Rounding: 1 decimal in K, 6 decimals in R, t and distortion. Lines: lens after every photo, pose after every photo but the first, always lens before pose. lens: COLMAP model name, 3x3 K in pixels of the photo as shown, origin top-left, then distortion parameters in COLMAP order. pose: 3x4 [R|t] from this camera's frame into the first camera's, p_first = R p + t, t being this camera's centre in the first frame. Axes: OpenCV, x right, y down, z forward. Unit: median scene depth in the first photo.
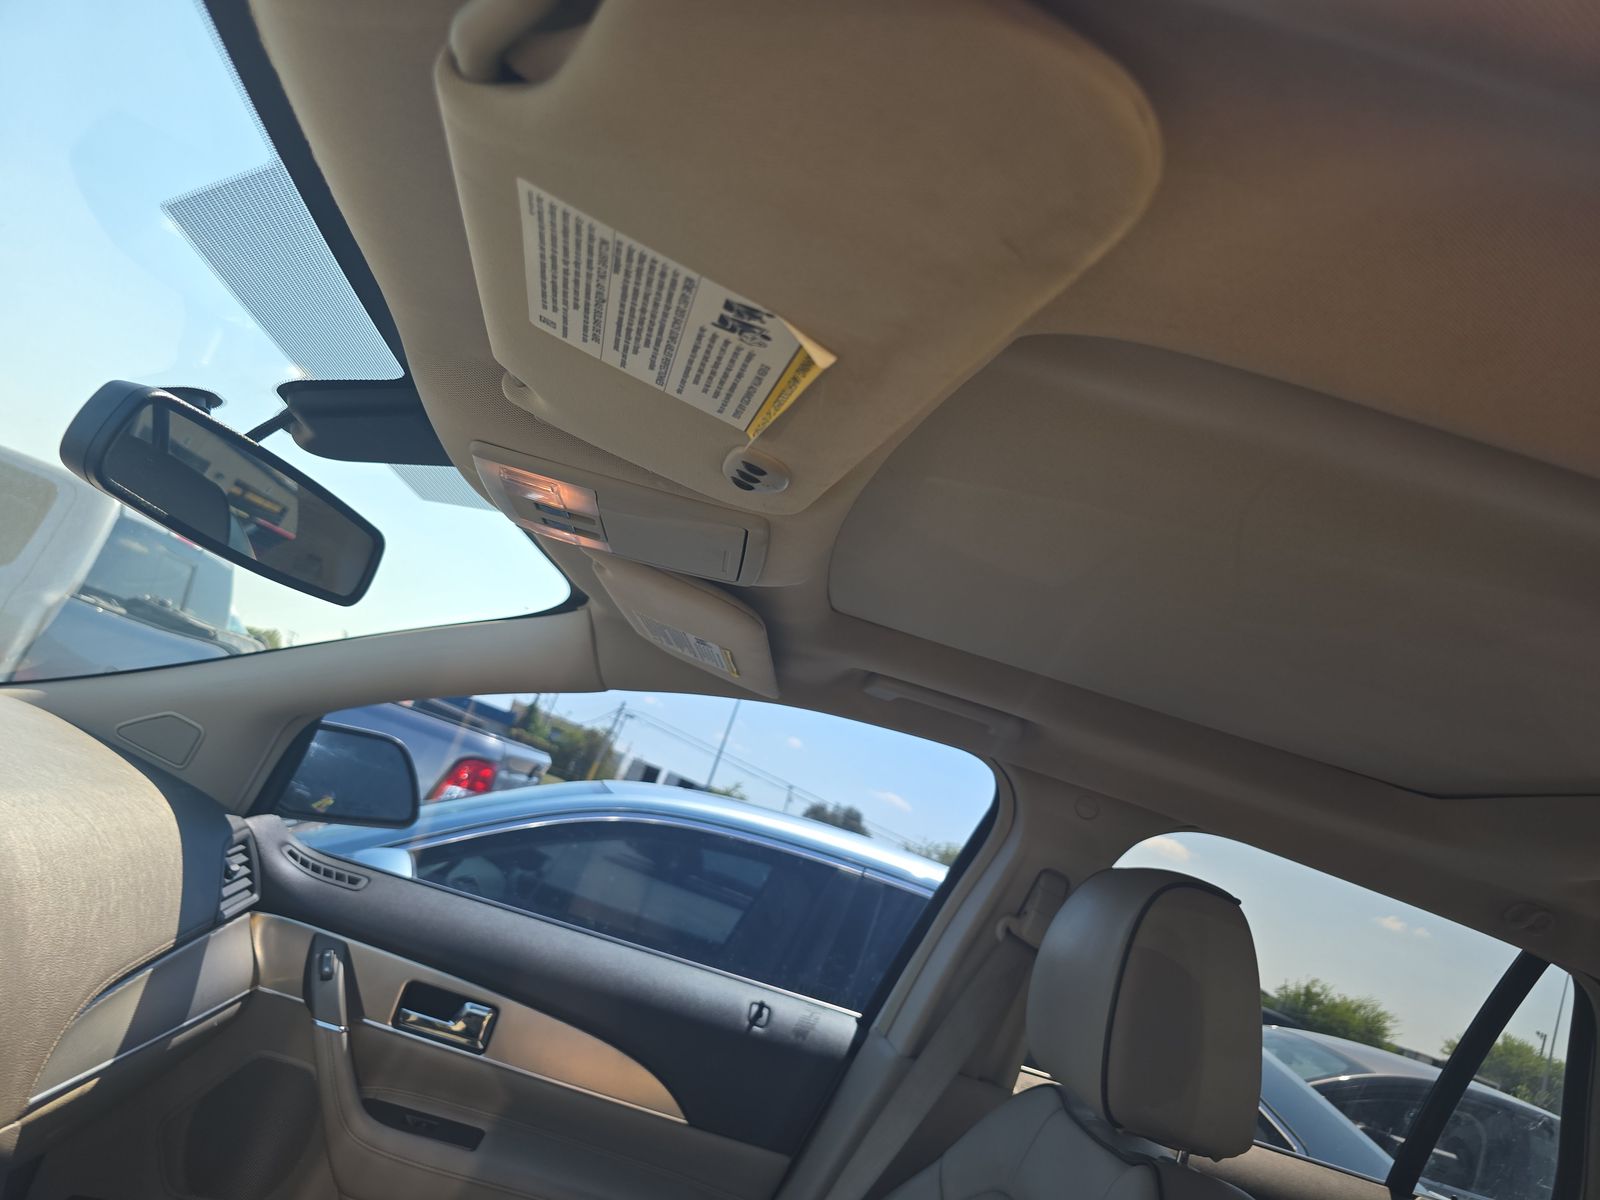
lens RADIAL K [[1089.2, 0, 802.0], [0, 1089.2, 603.2], [0, 0, 1]] dist [0.030969, -0.030324]
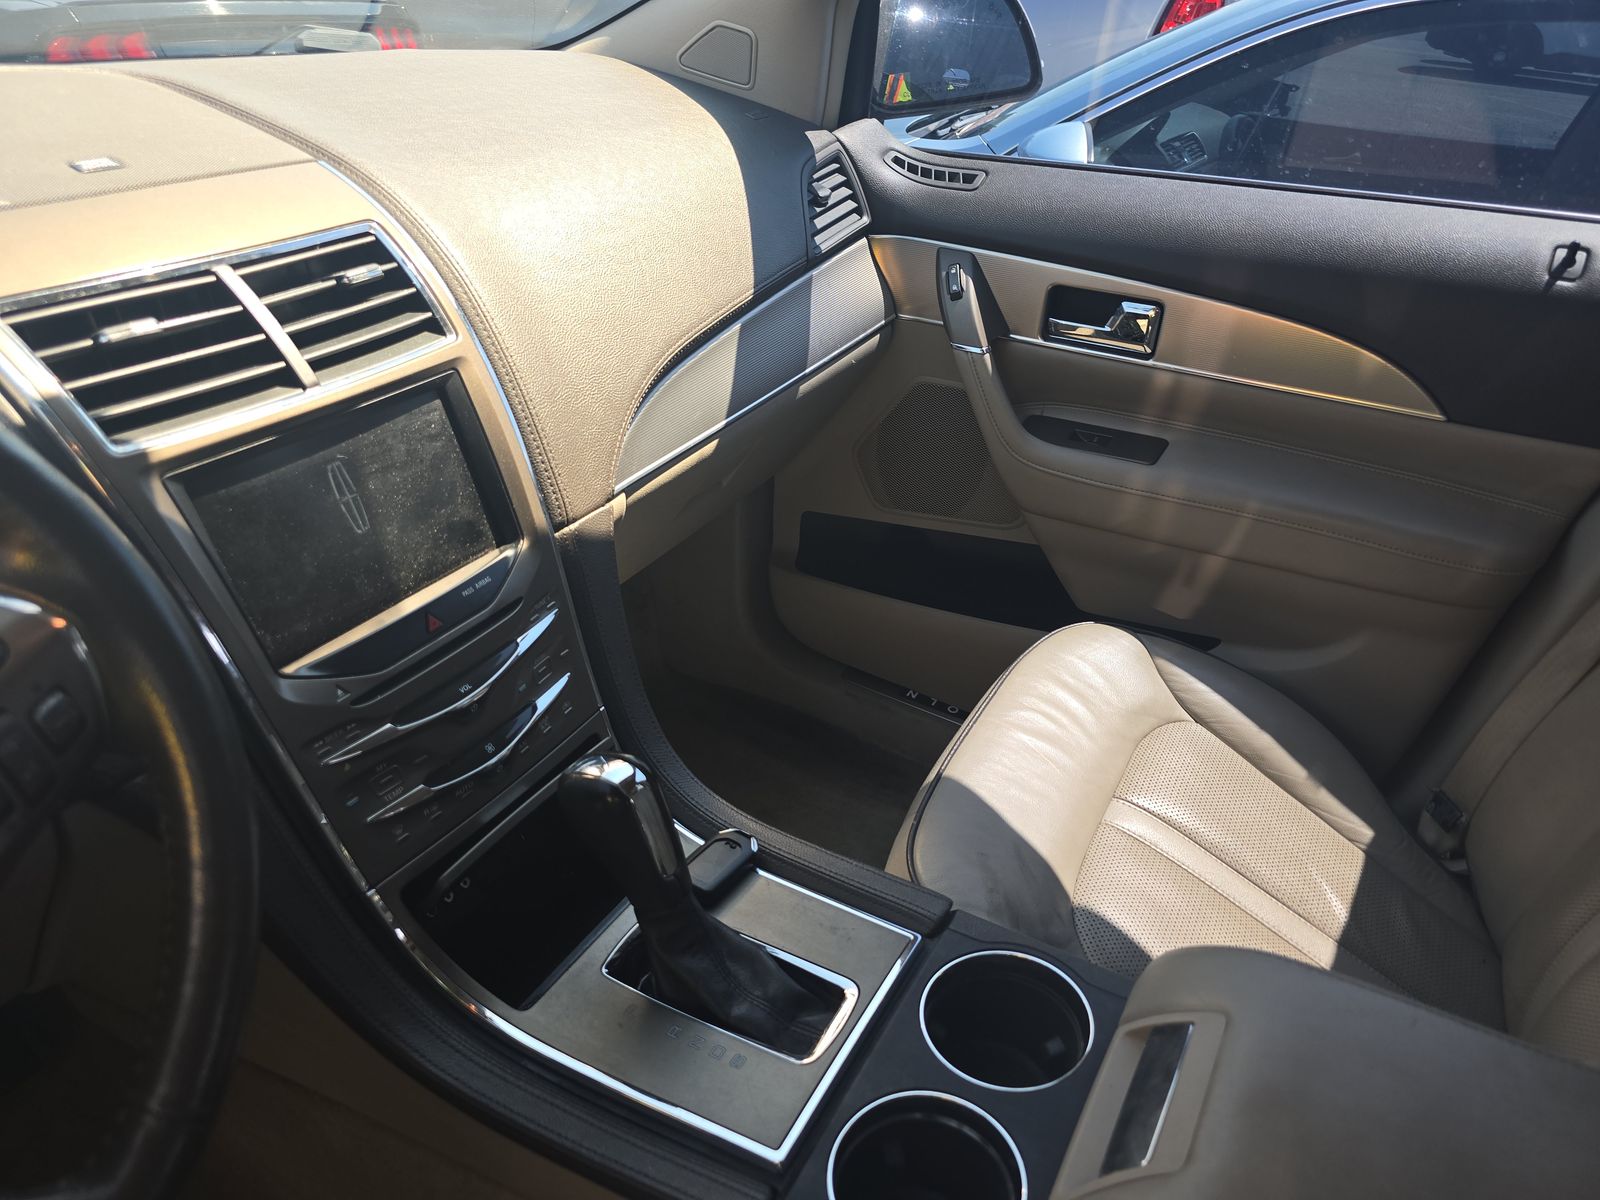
lens RADIAL K [[1089.2, 0, 798.7], [0, 1089.2, 600.9], [0, 0, 1]] dist [0.030969, -0.030324]
pose [[0.775968, 0.050342, -0.628760, 0.028032], [0.338690, 0.807673, 0.482652, 0.073582], [0.532130, -0.587477, 0.609679, 0.257063]]
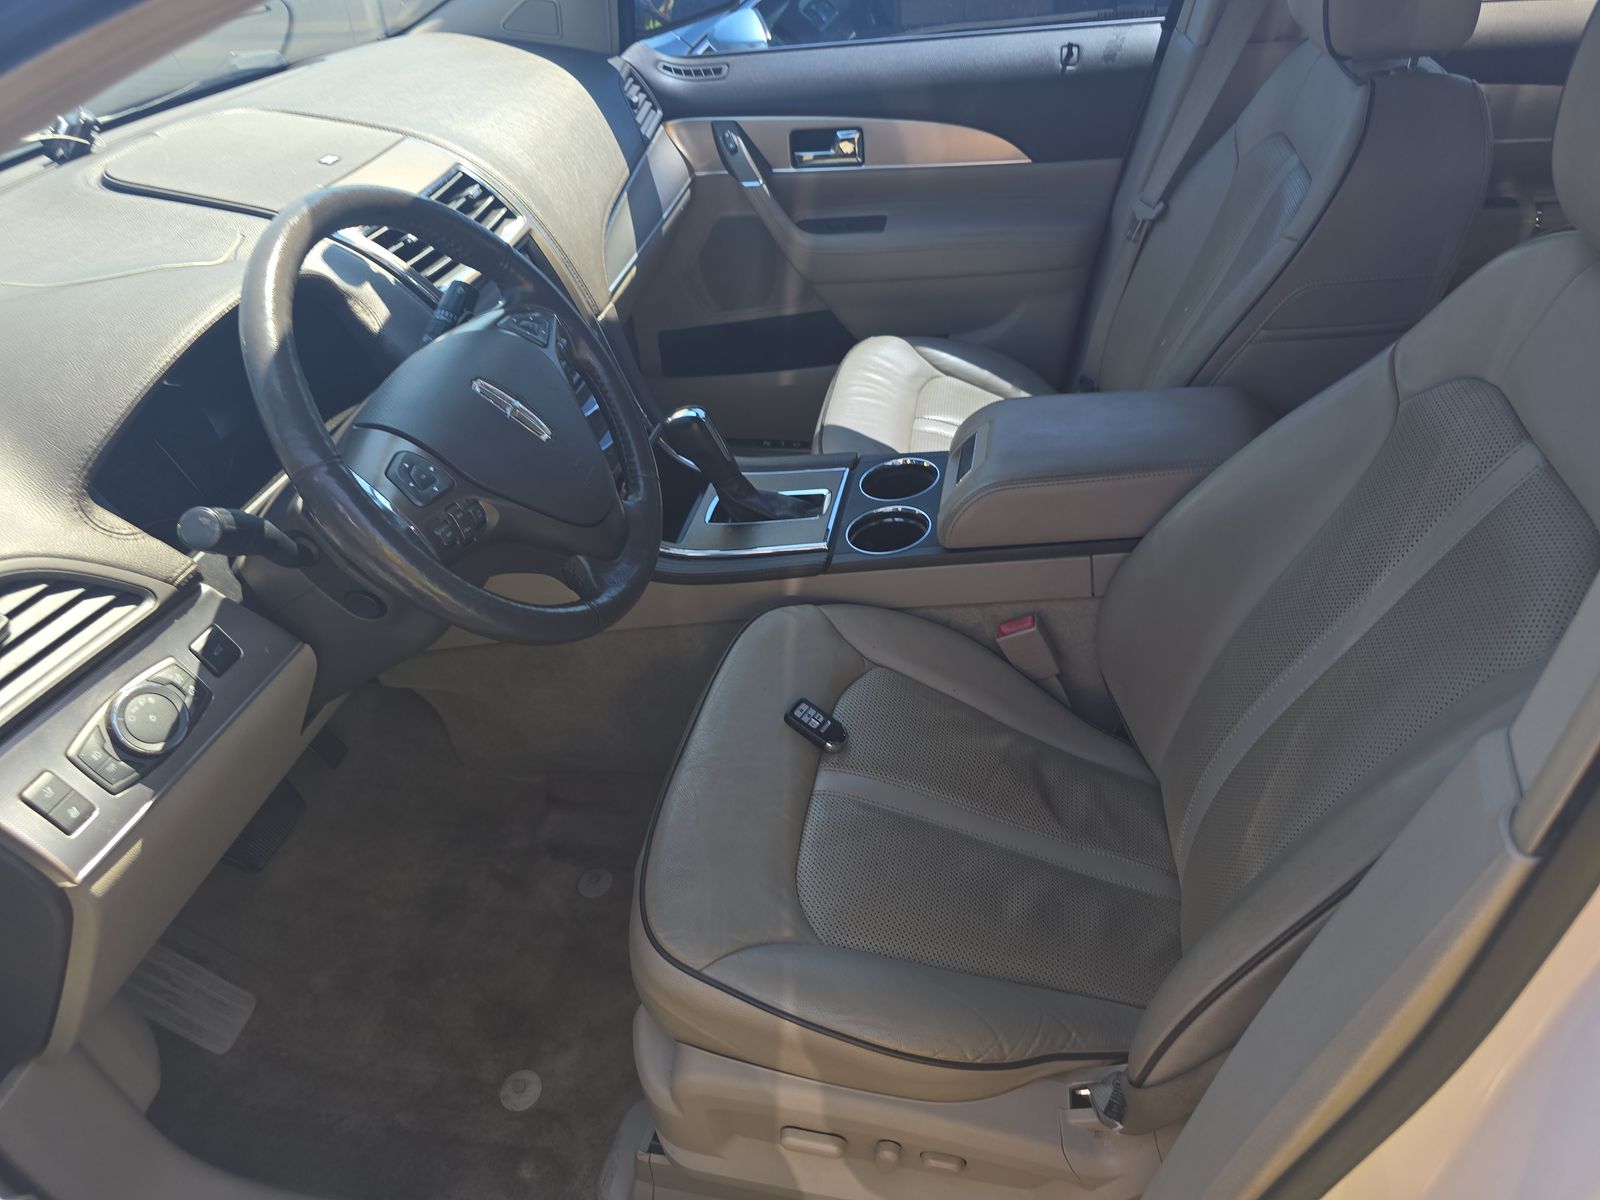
lens RADIAL K [[1089.2, 0, 810.0], [0, 1089.2, 603.8], [0, 0, 1]] dist [0.030969, -0.030324]
pose [[0.884699, -0.144678, -0.443143, 0.158719], [0.424741, 0.641918, 0.638386, -0.116225], [0.192101, -0.753000, 0.629355, -0.236815]]
